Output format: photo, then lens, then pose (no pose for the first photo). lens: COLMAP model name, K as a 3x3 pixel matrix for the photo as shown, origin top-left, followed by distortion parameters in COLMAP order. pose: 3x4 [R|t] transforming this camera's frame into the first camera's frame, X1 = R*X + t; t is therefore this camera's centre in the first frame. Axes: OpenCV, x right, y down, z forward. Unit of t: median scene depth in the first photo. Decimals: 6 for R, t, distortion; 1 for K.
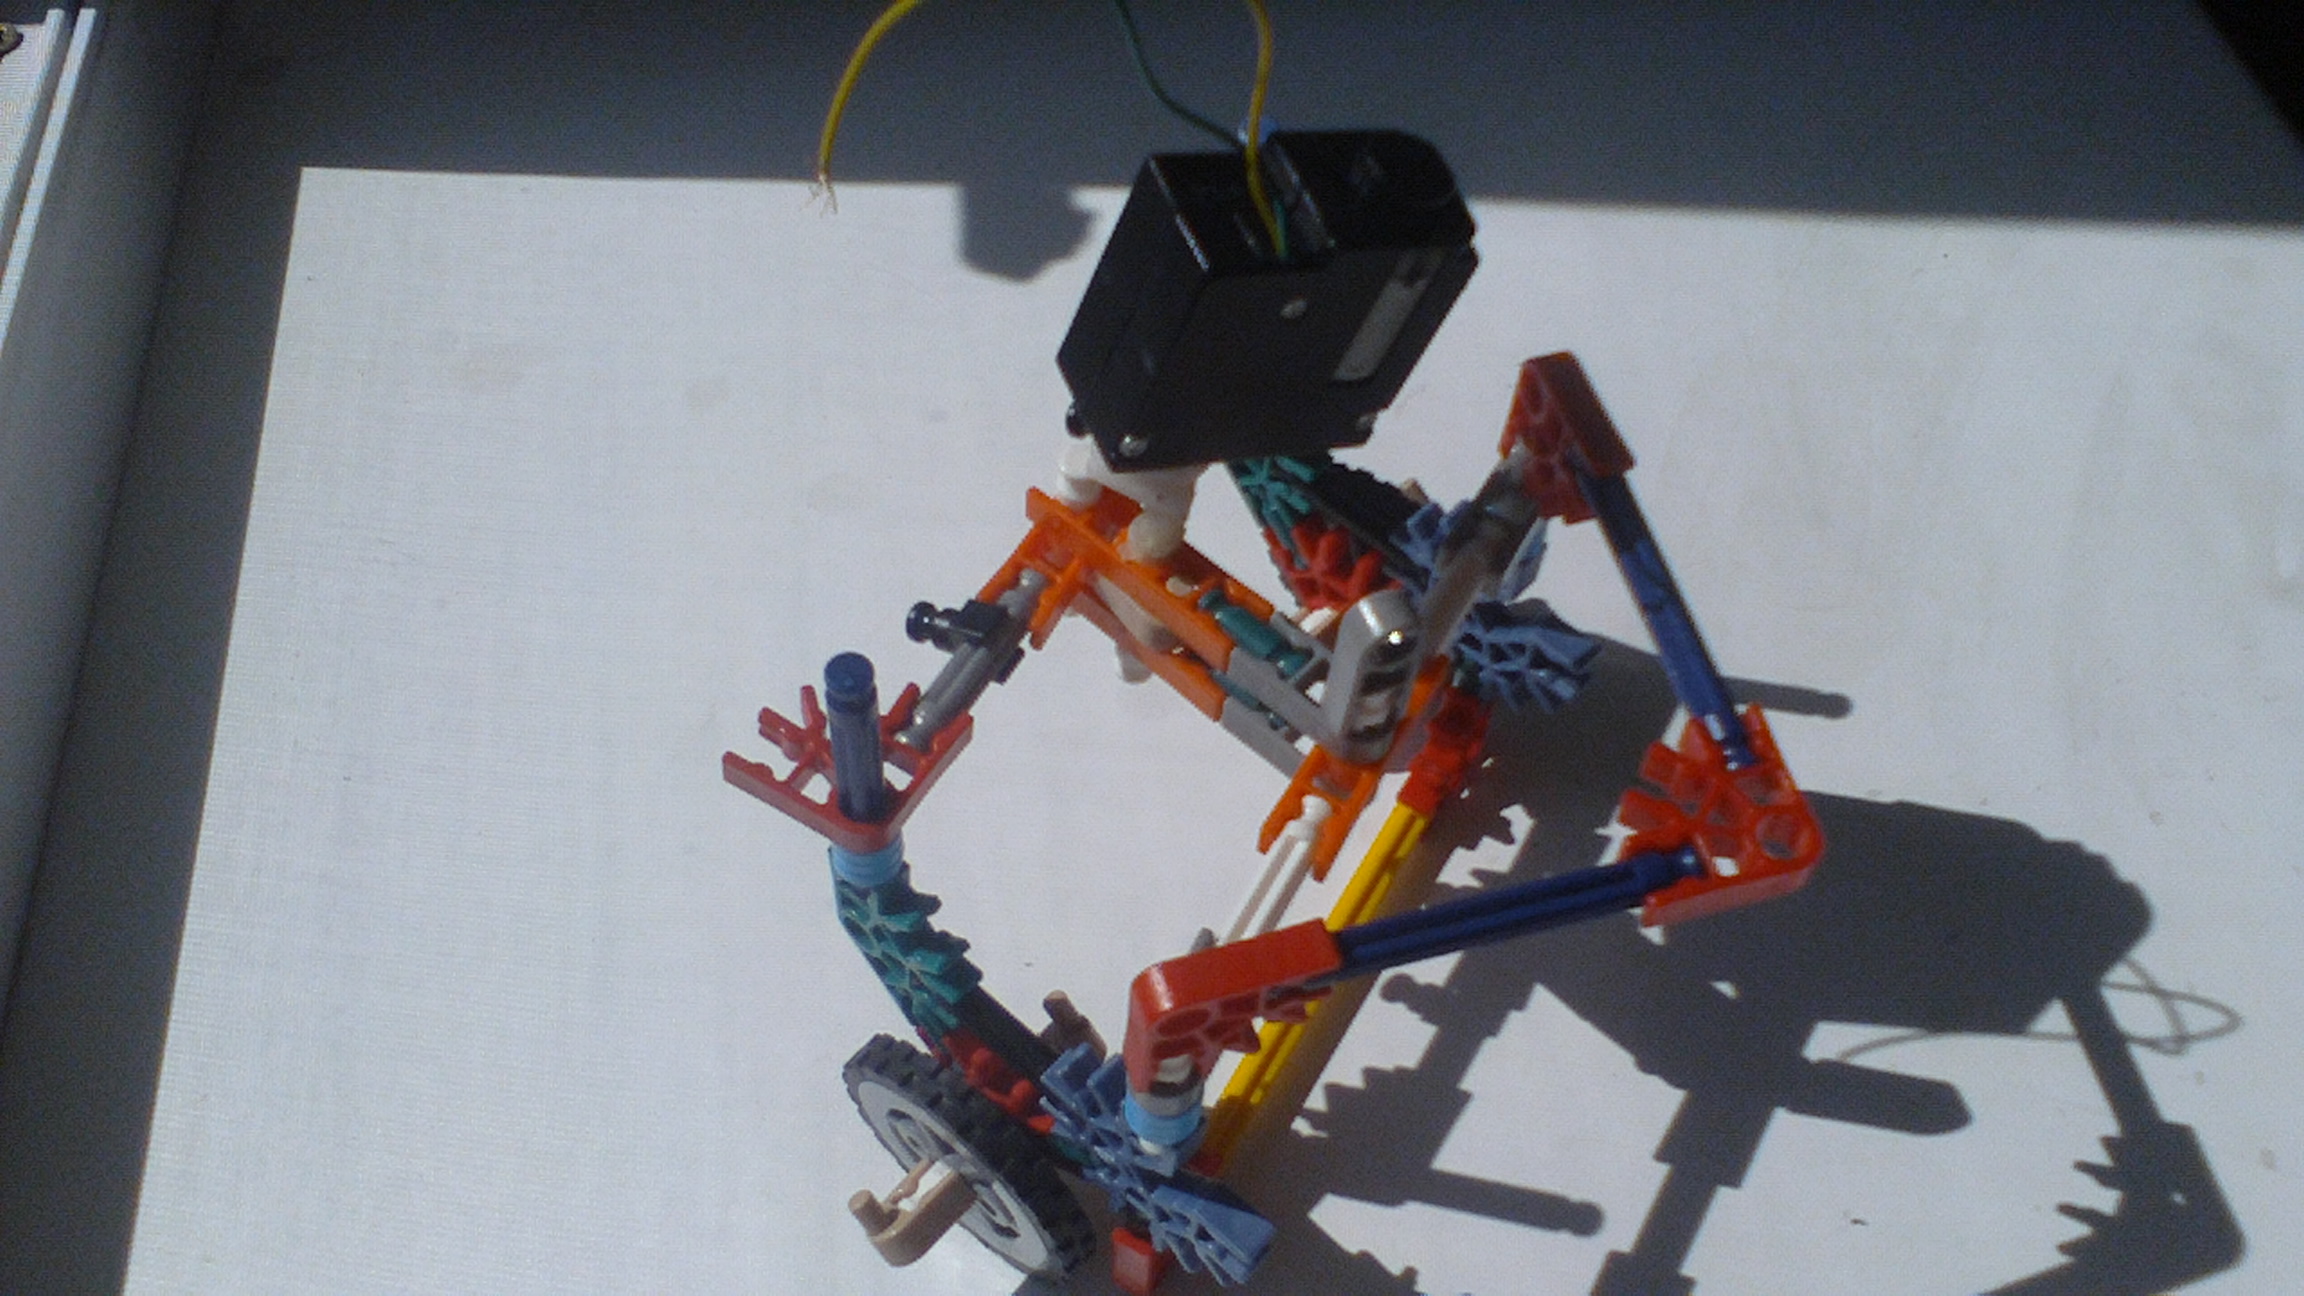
lens RADIAL K [[2029.2, 0, 1152.4], [0, 2029.2, 774.0], [0, 0, 1]] dist [0.065139, -0.000745]
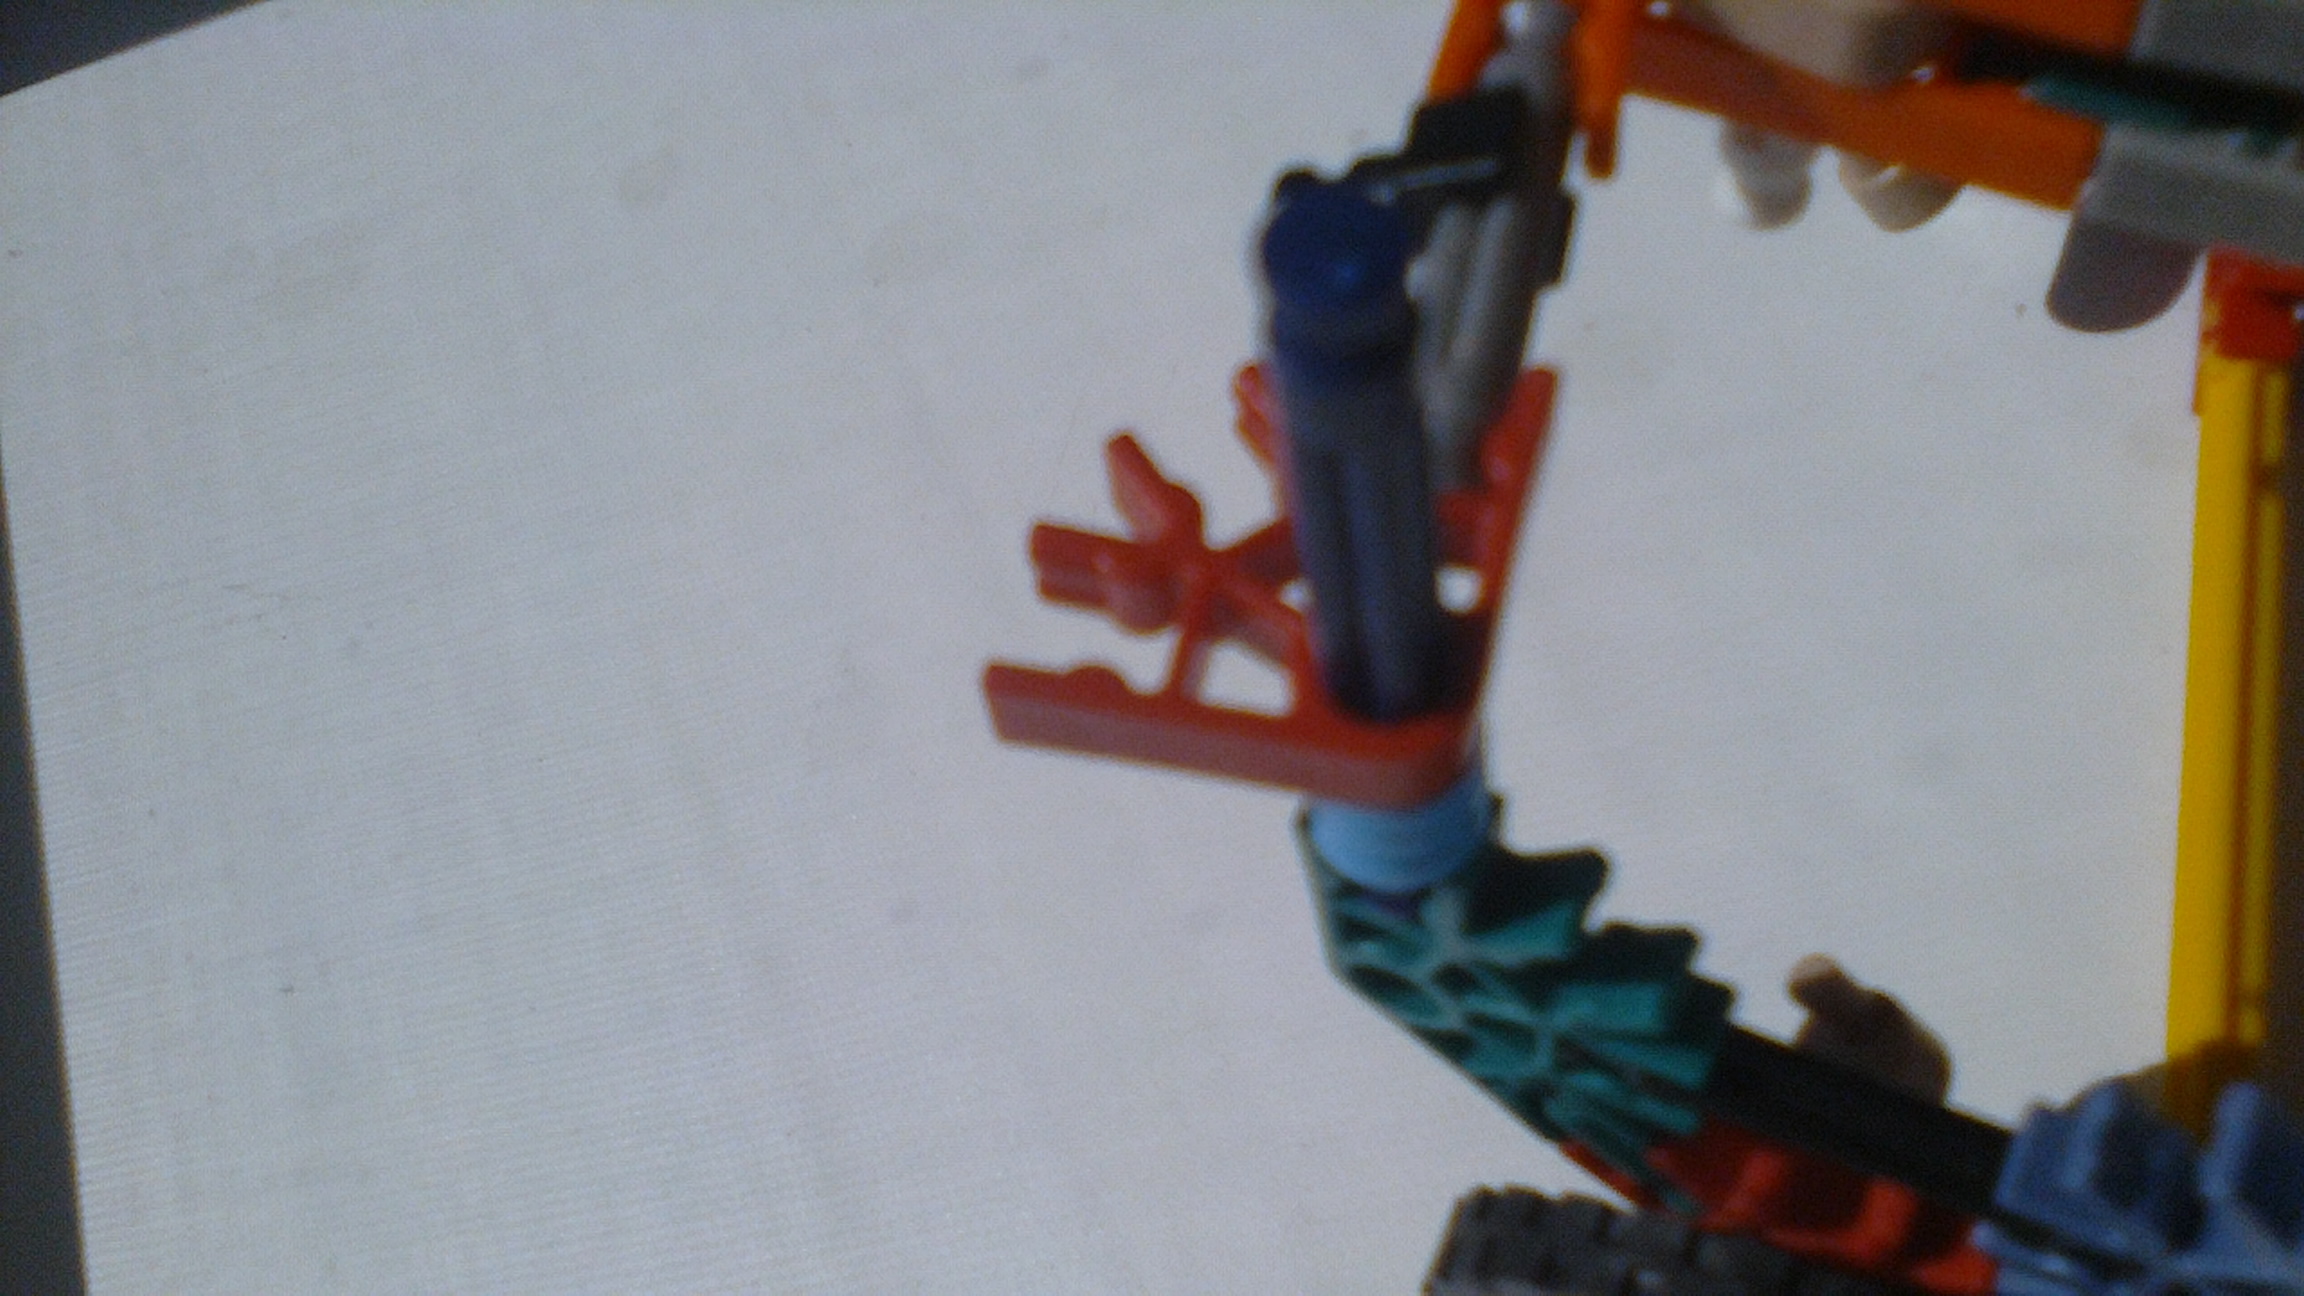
lens RADIAL K [[2029.2, 0, 1152.4], [0, 2029.2, 774.0], [0, 0, 1]] dist [0.065139, -0.000745]
pose [[0.942619, -0.329439, -0.054220, -0.157140], [0.331753, 0.942469, 0.041145, 0.002343], [0.037546, -0.056771, 0.997681, 0.592340]]
